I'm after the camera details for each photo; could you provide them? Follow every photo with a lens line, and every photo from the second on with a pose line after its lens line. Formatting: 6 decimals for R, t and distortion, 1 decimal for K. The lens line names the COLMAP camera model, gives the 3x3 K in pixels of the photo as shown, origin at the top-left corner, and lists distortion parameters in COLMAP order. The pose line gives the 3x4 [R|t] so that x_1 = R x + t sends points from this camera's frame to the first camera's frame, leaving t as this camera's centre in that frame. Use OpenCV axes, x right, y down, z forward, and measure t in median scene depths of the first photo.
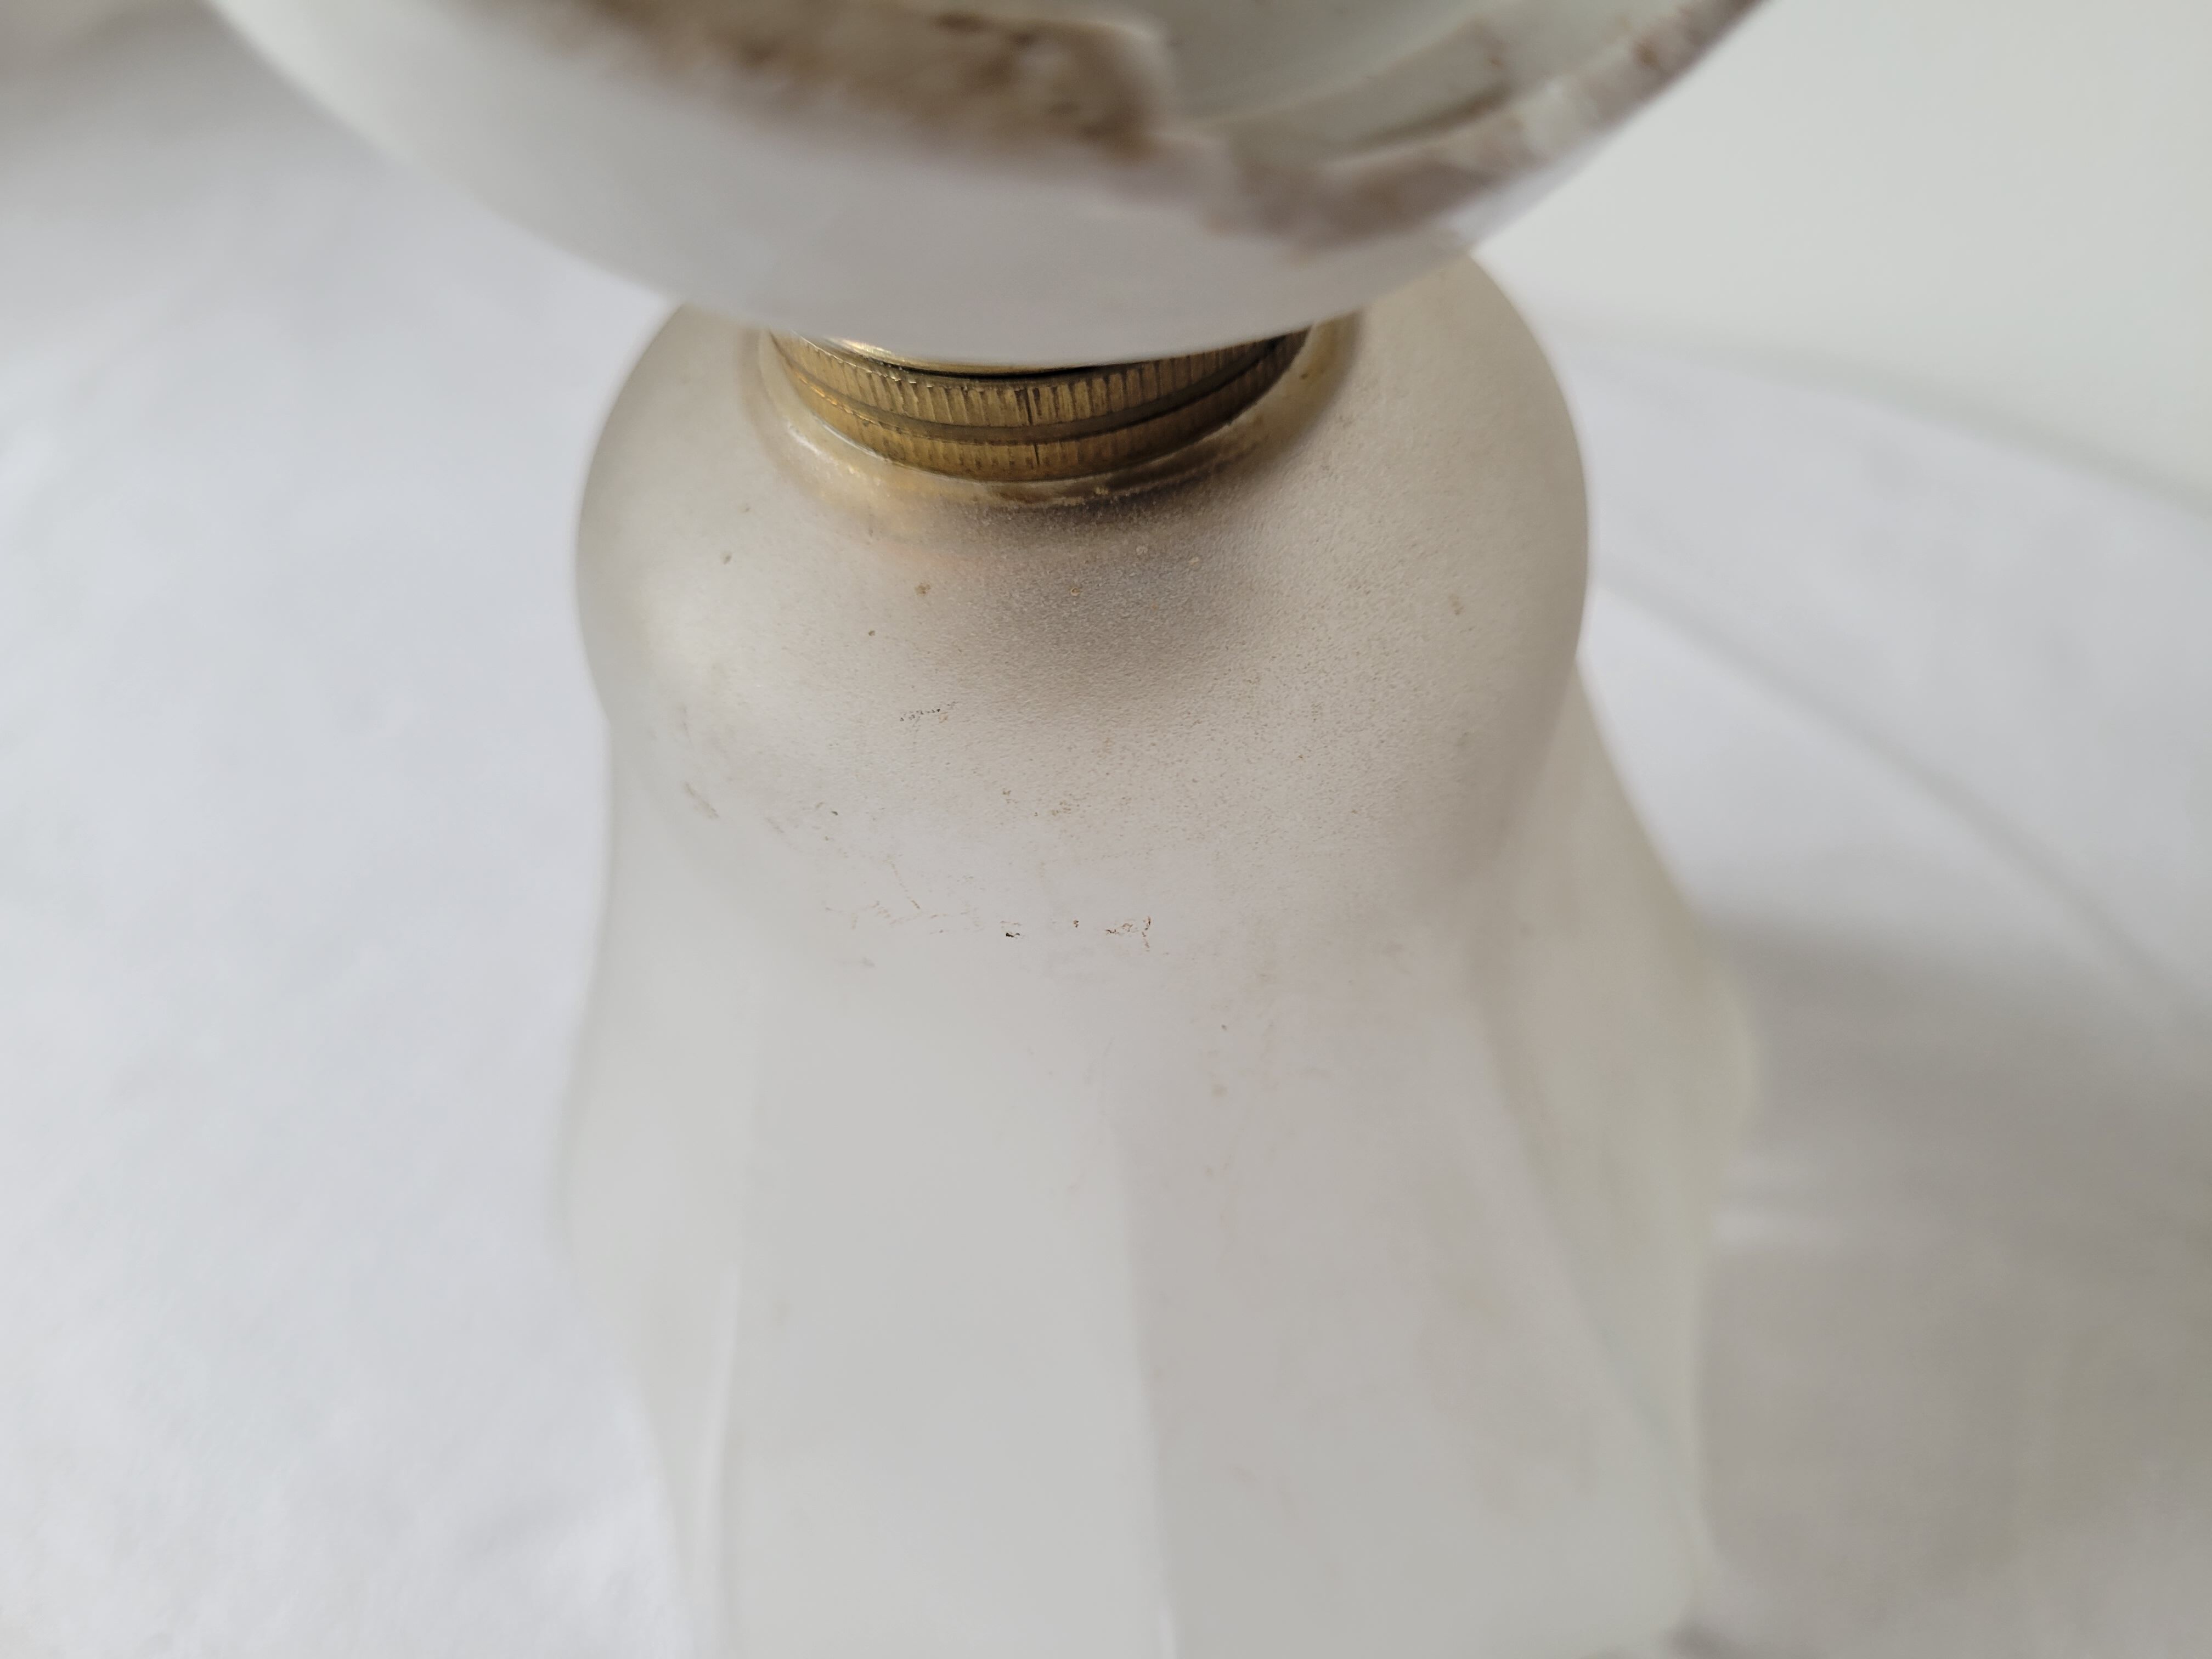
lens RADIAL K [[1711.2, 0, 1141.7], [0, 1711.2, 761.0], [0, 0, 1]] dist [-0.017617, 0.013870]
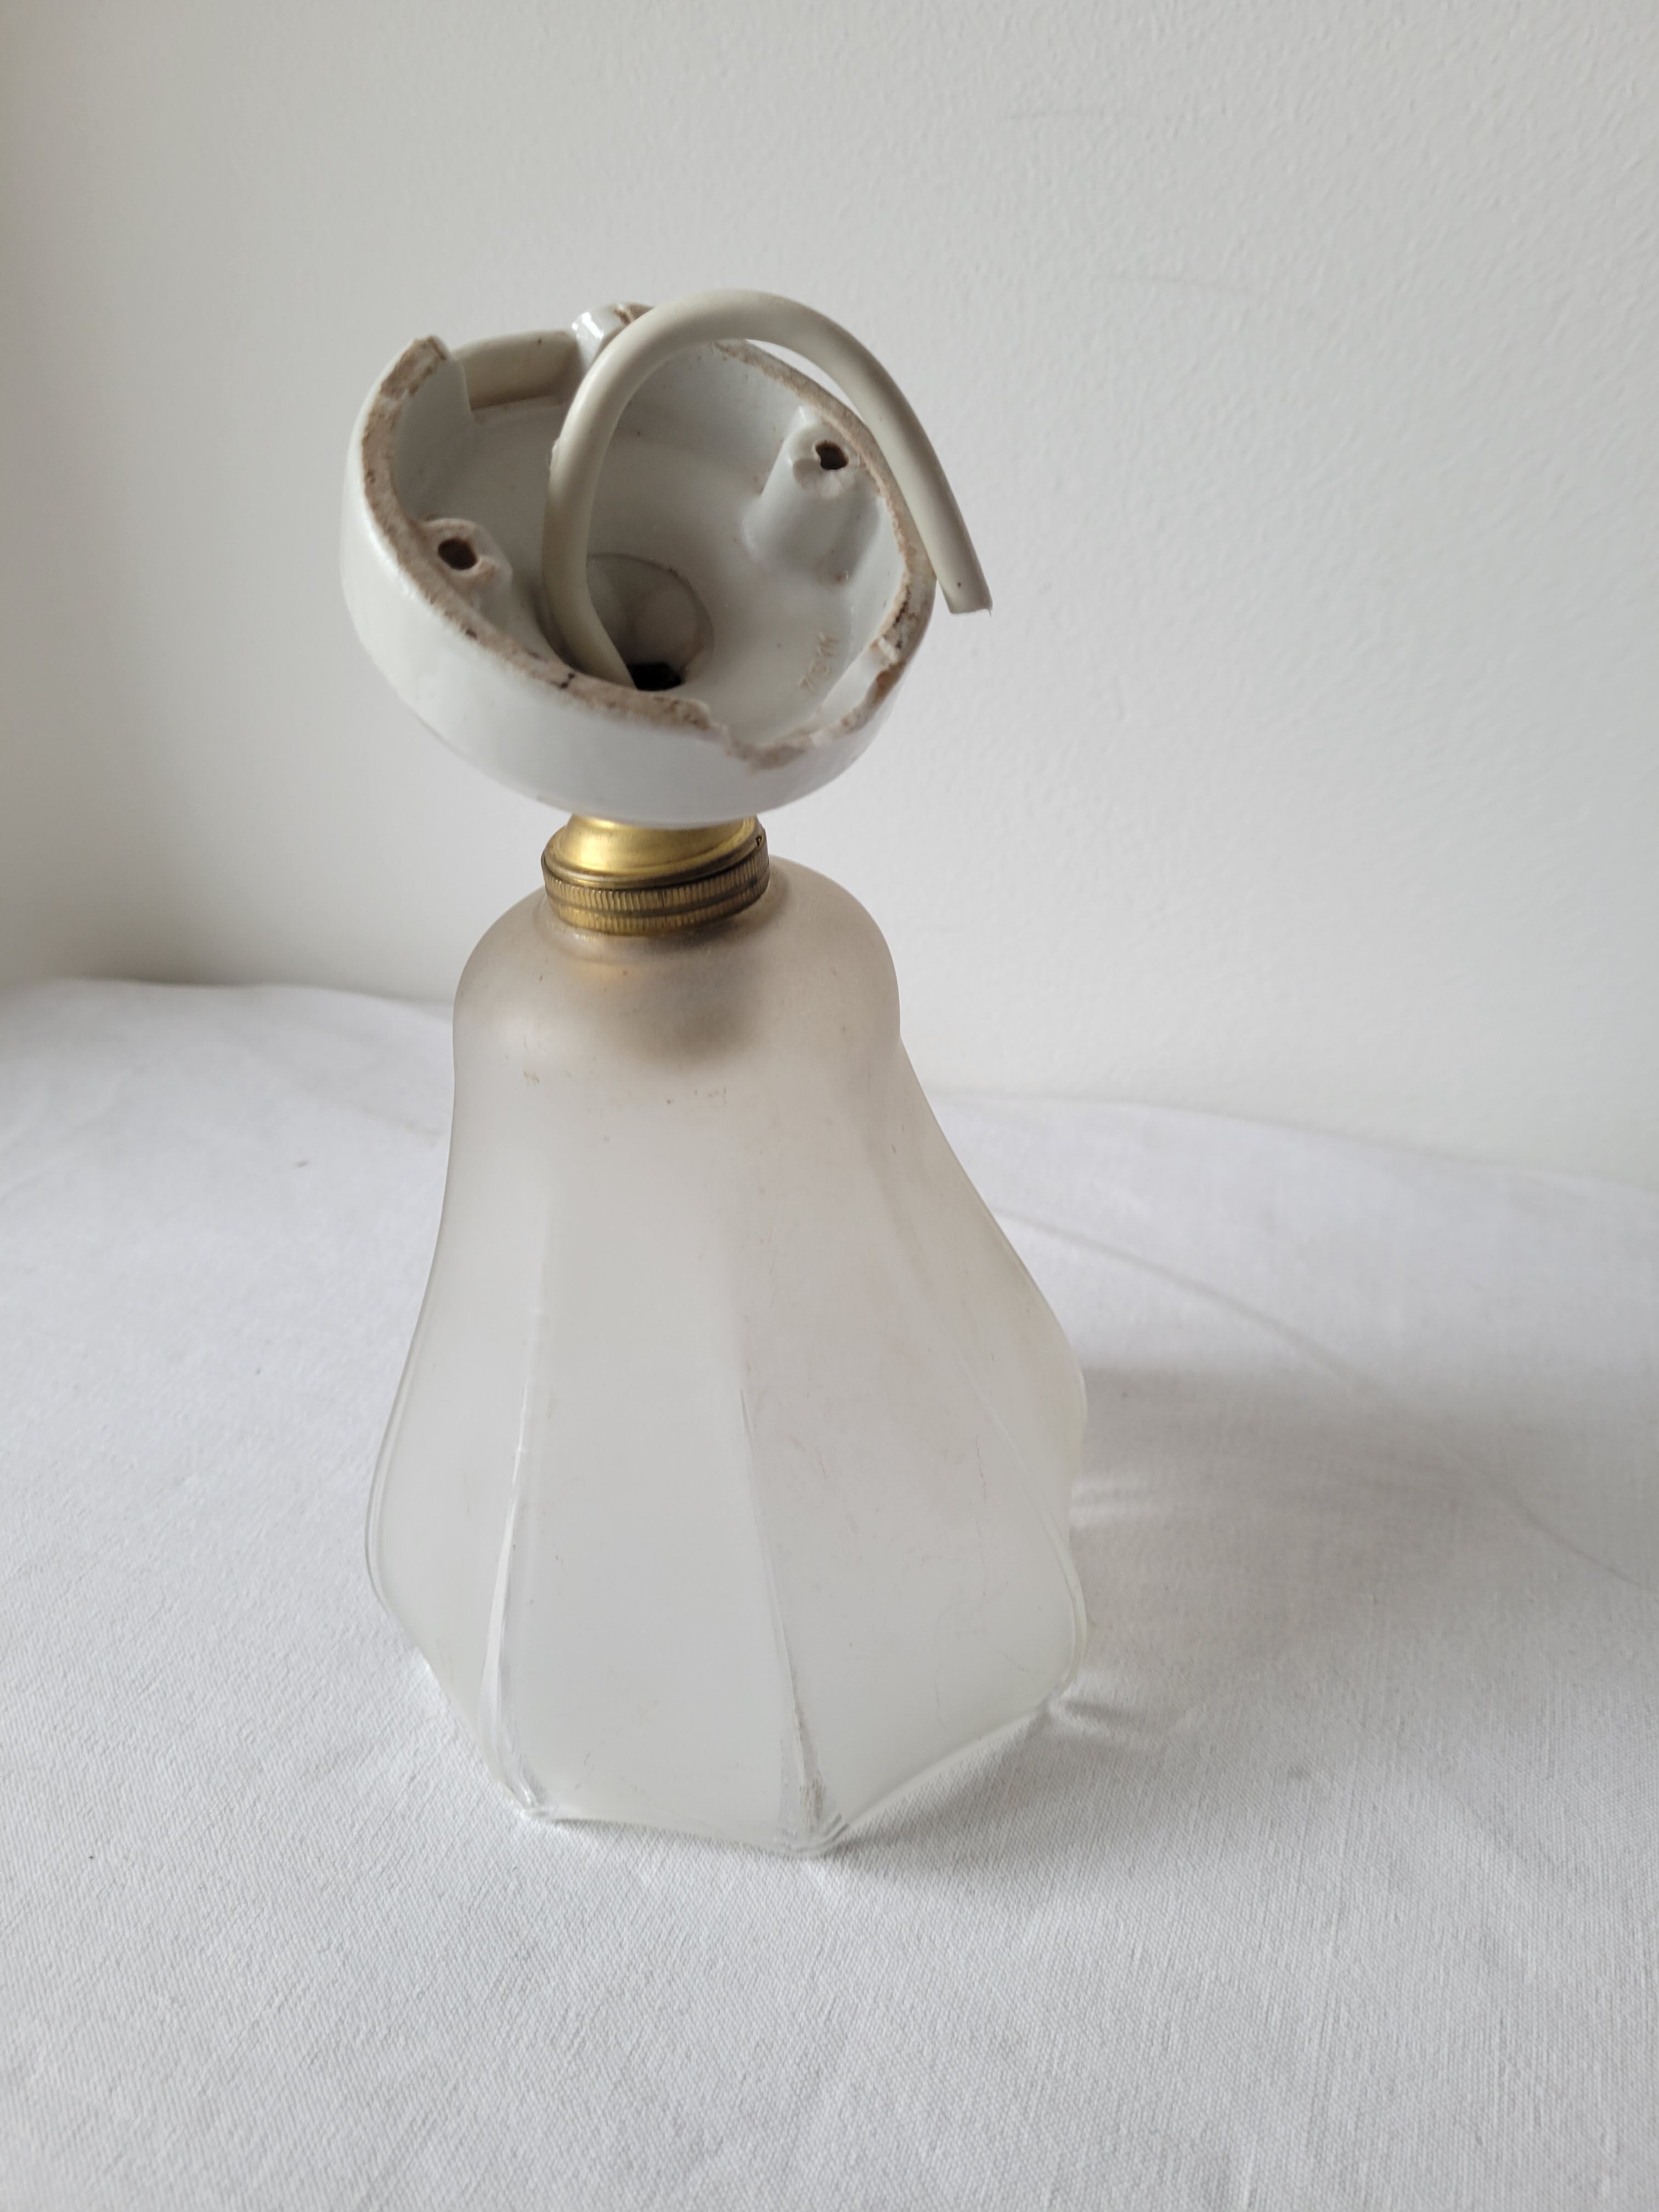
lens RADIAL K [[1711.2, 0, 823.0], [0, 1711.2, 1111.0], [0, 0, 1]] dist [-0.017617, 0.013870]
pose [[0.991646, -0.071258, 0.107521, -0.123349], [0.109488, 0.905693, -0.409551, 1.154470], [-0.068197, 0.417902, 0.905929, -1.225997]]
